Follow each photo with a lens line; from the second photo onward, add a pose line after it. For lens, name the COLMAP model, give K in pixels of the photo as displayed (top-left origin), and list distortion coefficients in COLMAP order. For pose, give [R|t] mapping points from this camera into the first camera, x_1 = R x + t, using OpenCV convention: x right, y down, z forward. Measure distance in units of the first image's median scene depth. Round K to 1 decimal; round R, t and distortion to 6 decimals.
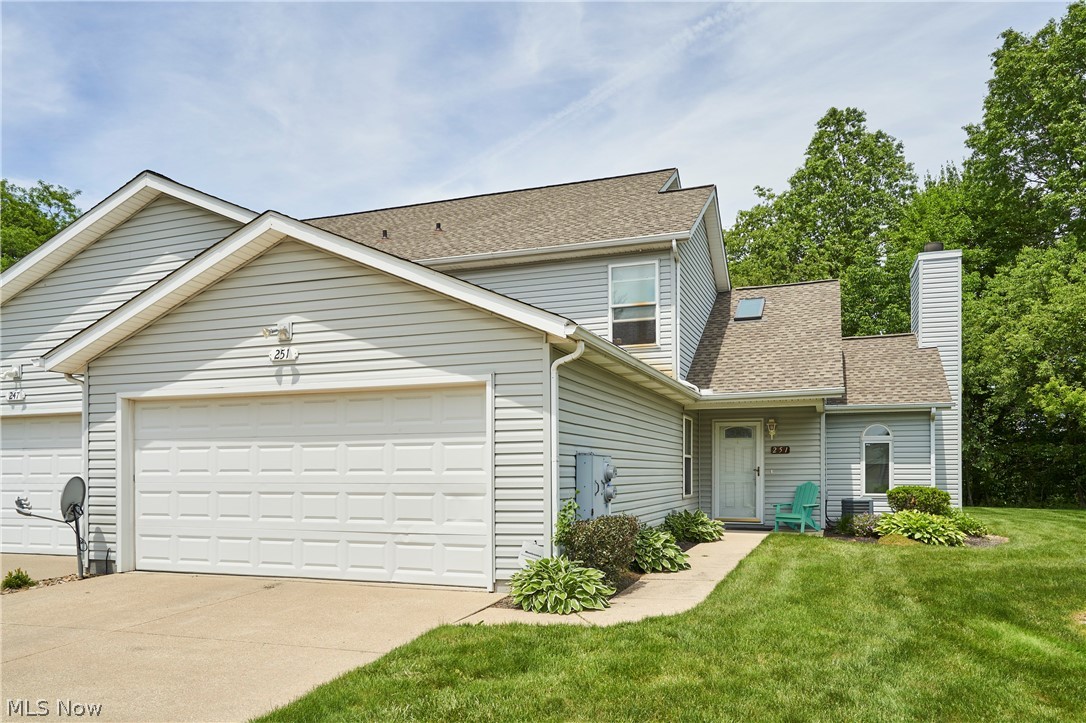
lens RADIAL K [[777.8, 0, 543.0], [0, 777.8, 361.5], [0, 0, 1]] dist [0.000736, -0.001421]
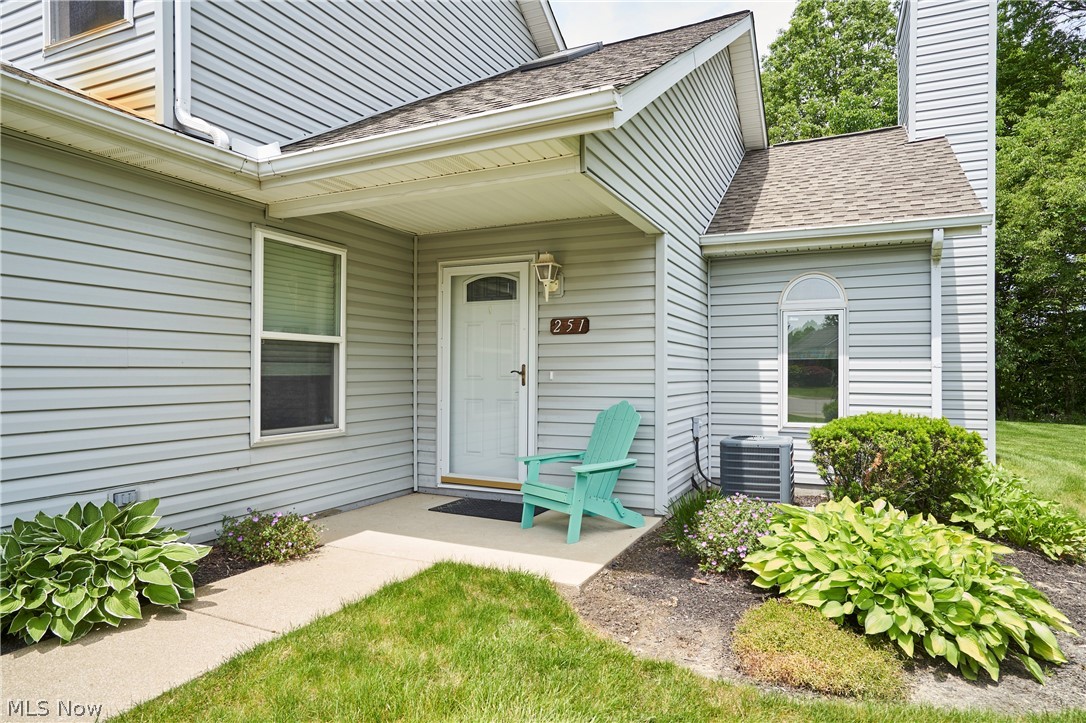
lens RADIAL K [[653.9, 0, 543.7], [0, 653.9, 282.5], [0, 0, 1]] dist [-0.001128, 0.001962]
pose [[0.997013, -0.003788, -0.077142, 0.318216], [0.004524, 0.999946, 0.009368, 0.085885], [0.077102, -0.009689, 0.996976, 0.634565]]
